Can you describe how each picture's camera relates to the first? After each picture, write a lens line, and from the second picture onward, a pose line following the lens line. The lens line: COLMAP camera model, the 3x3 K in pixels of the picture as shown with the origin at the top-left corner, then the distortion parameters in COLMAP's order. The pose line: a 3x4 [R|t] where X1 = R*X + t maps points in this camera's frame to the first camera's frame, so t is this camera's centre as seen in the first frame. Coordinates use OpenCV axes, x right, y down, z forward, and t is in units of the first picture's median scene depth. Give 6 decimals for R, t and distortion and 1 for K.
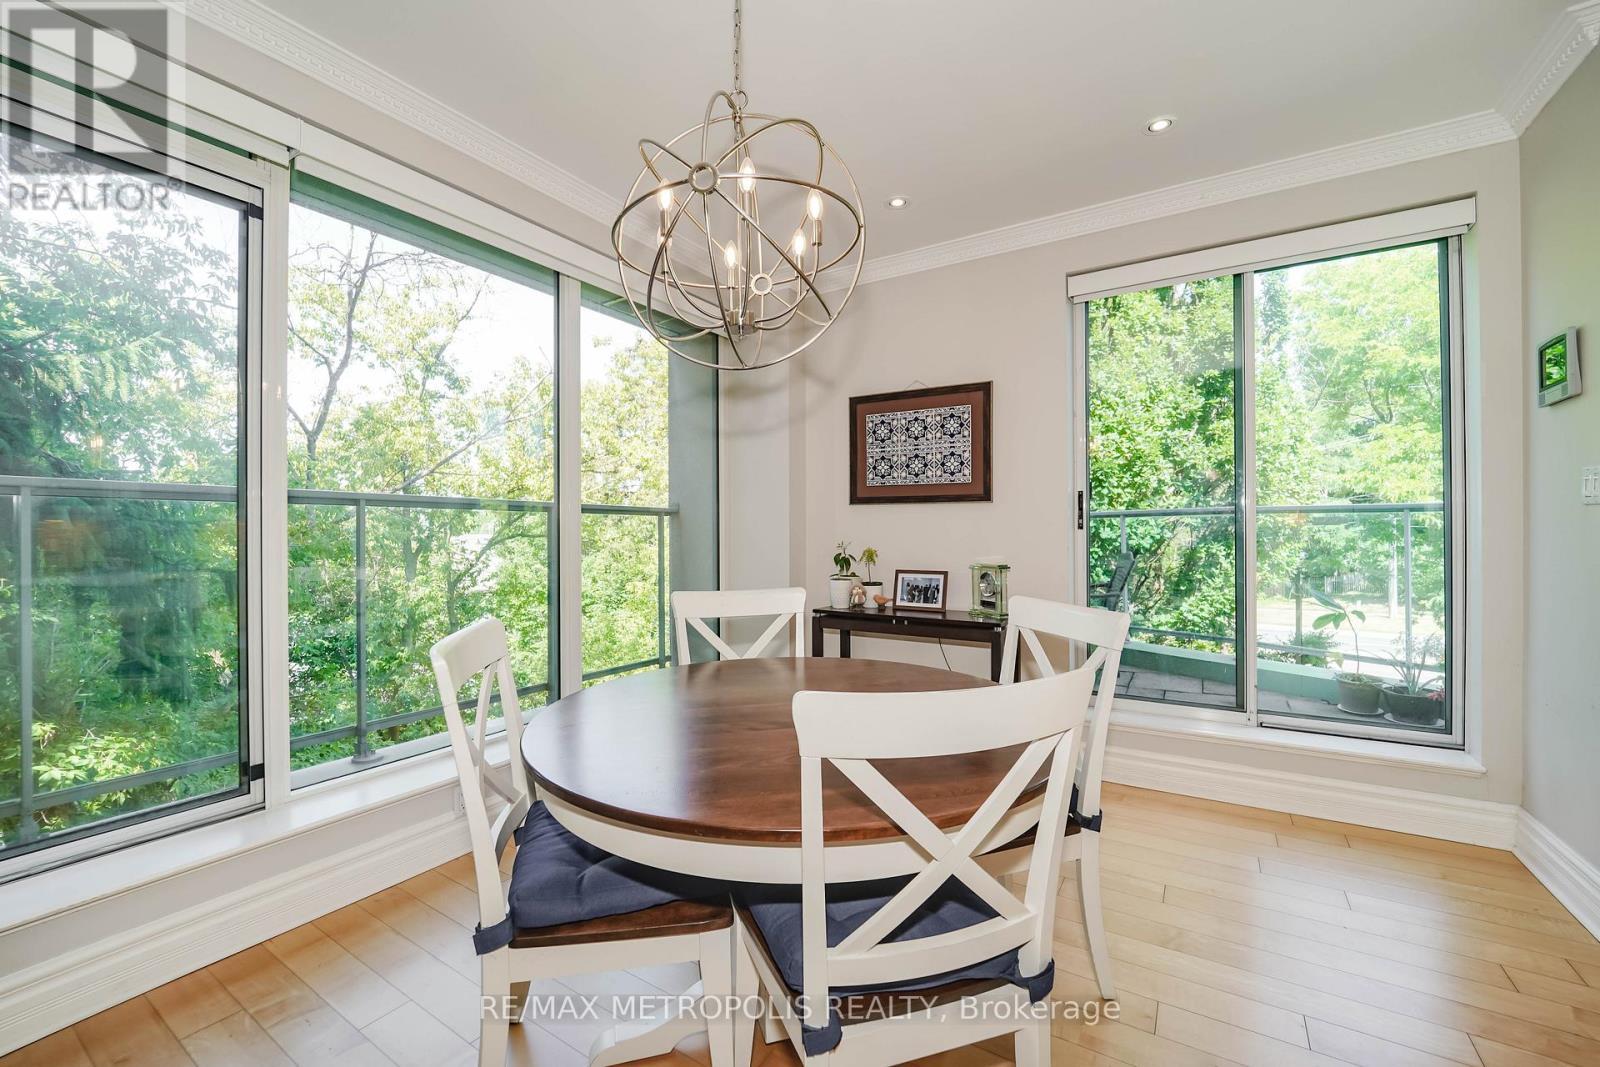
lens RADIAL K [[649.6, 0, 800.0], [0, 649.6, 533.5], [0, 0, 1]] dist [-0.015977, -0.000254]
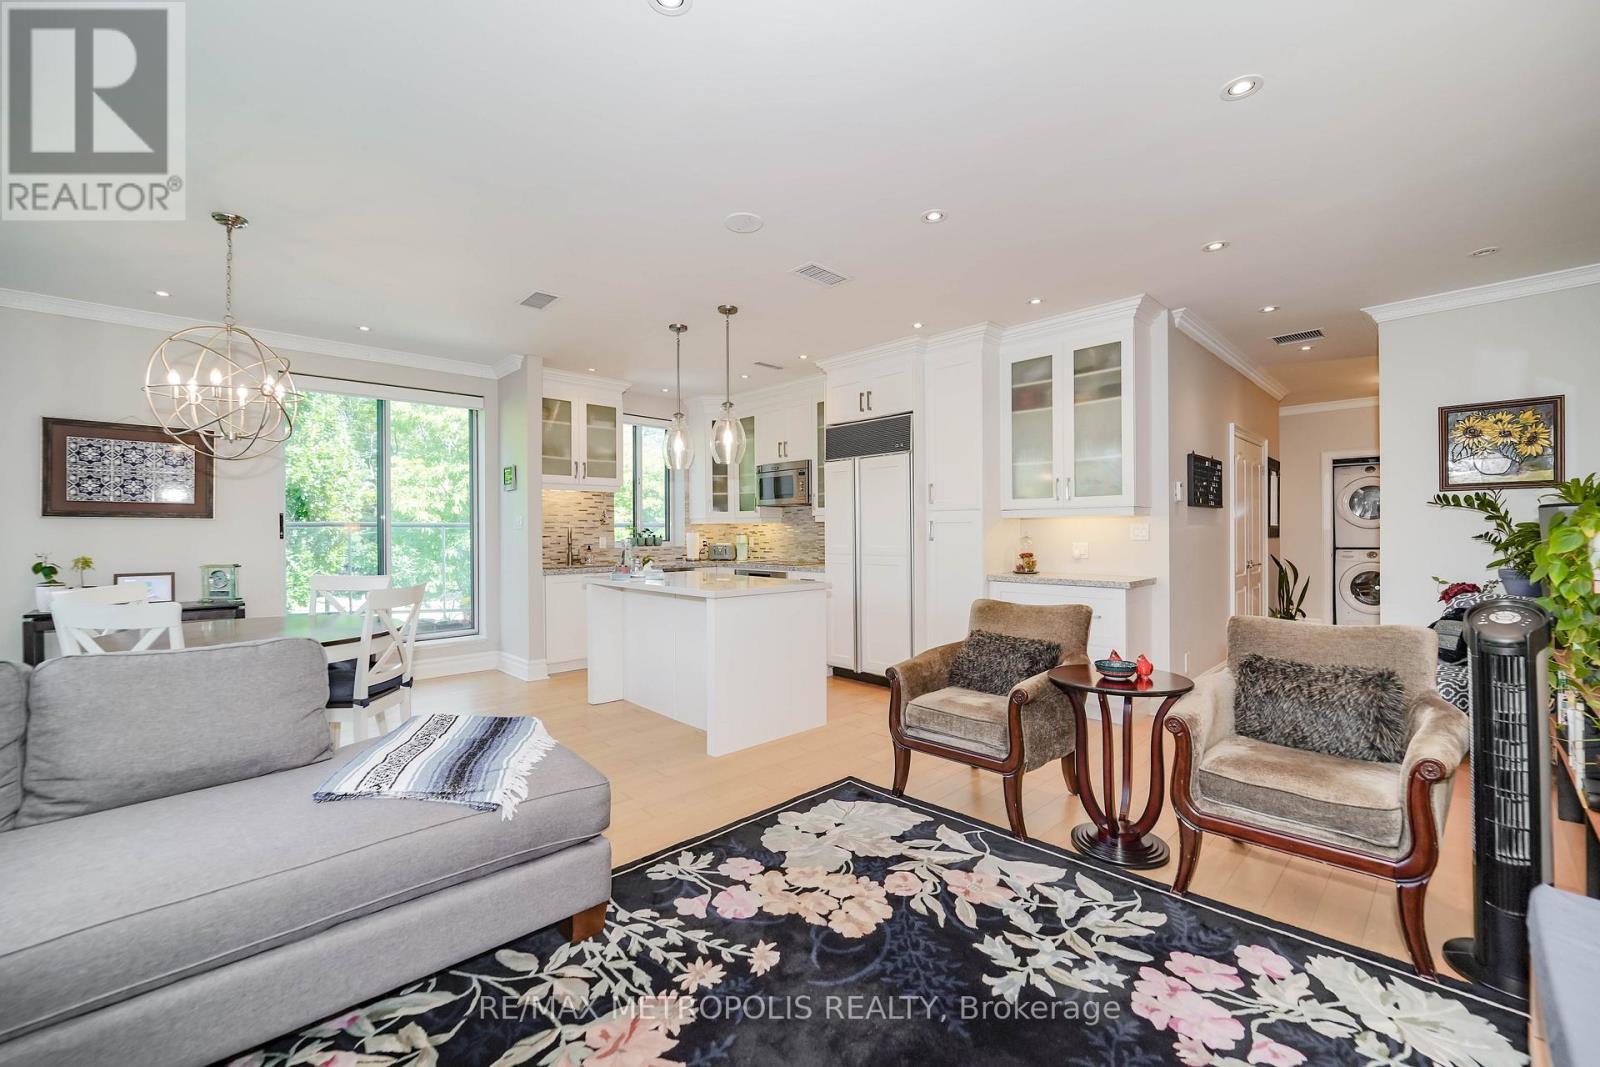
lens RADIAL K [[660.2, 0, 800.0], [0, 660.2, 533.5], [0, 0, 1]] dist [-0.016827, -0.000101]
pose [[0.246519, 0.000232, 0.969138, -0.692388], [0.007166, 0.999972, -0.002062, -0.006223], [-0.969112, 0.007453, 0.246510, -0.505738]]
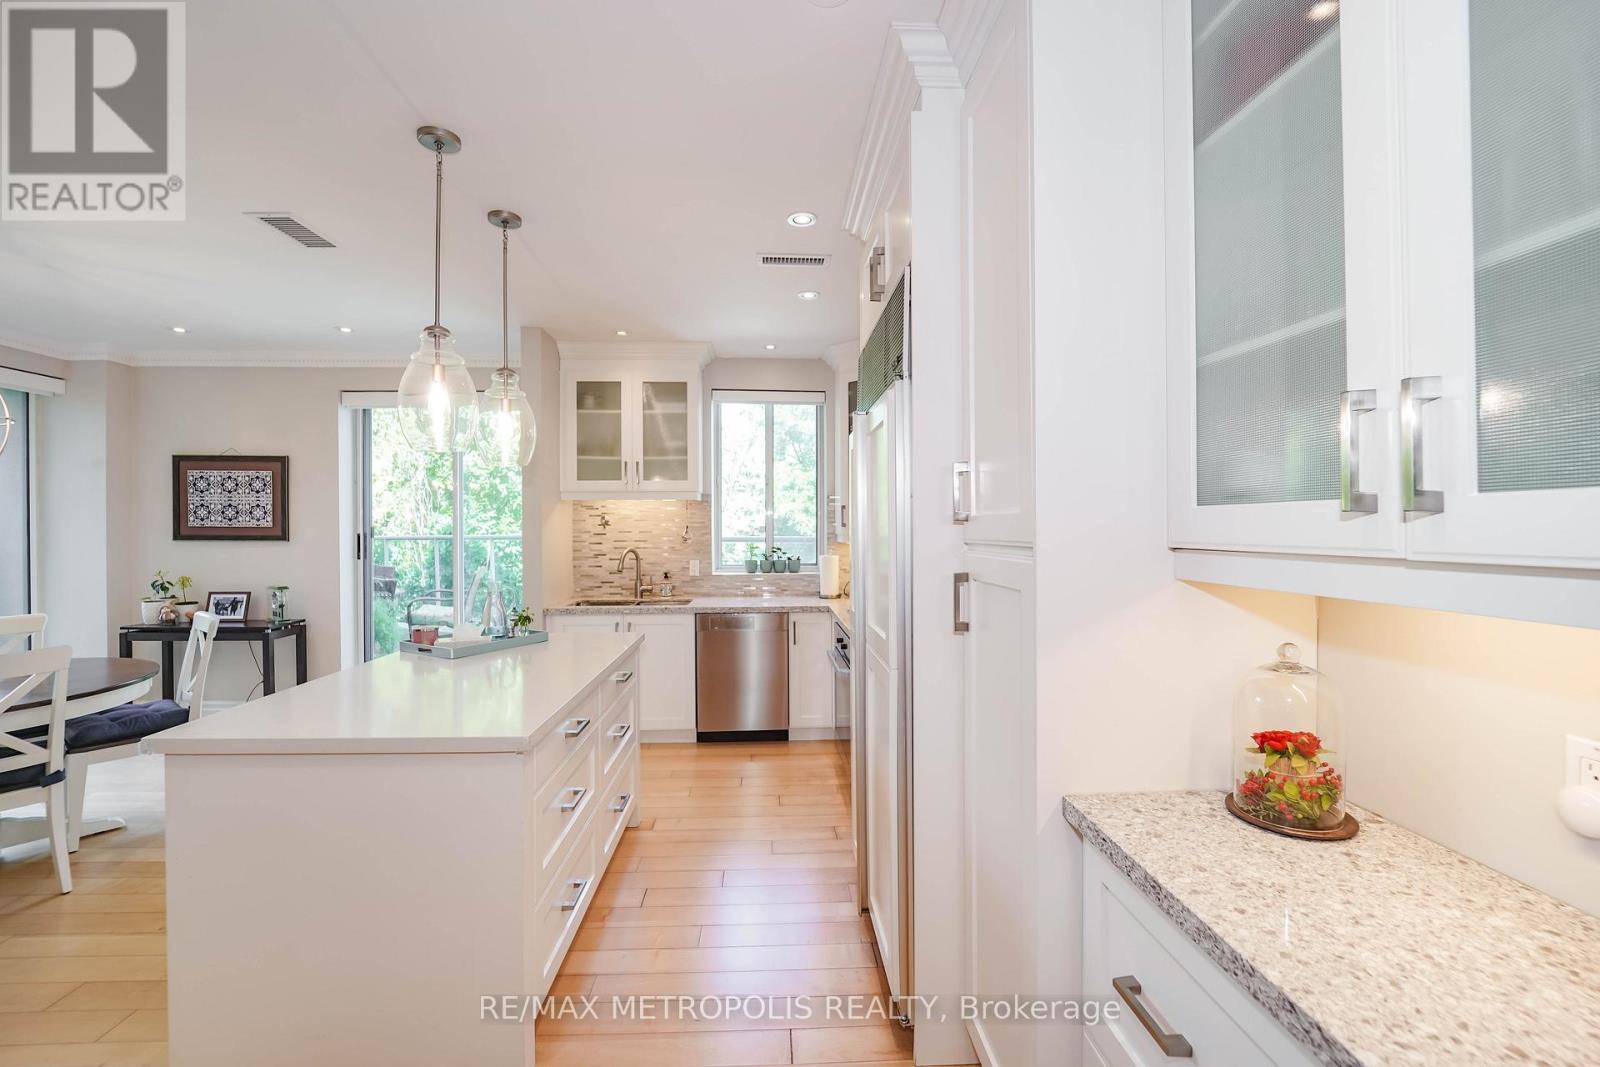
lens RADIAL K [[649.6, 0, 800.0], [0, 649.6, 533.5], [0, 0, 1]] dist [-0.015977, -0.000254]
pose [[0.819883, -0.003039, 0.572523, 0.388294], [0.001102, 0.999992, 0.003730, -0.065920], [-0.572530, -0.002427, 0.819880, -0.750341]]
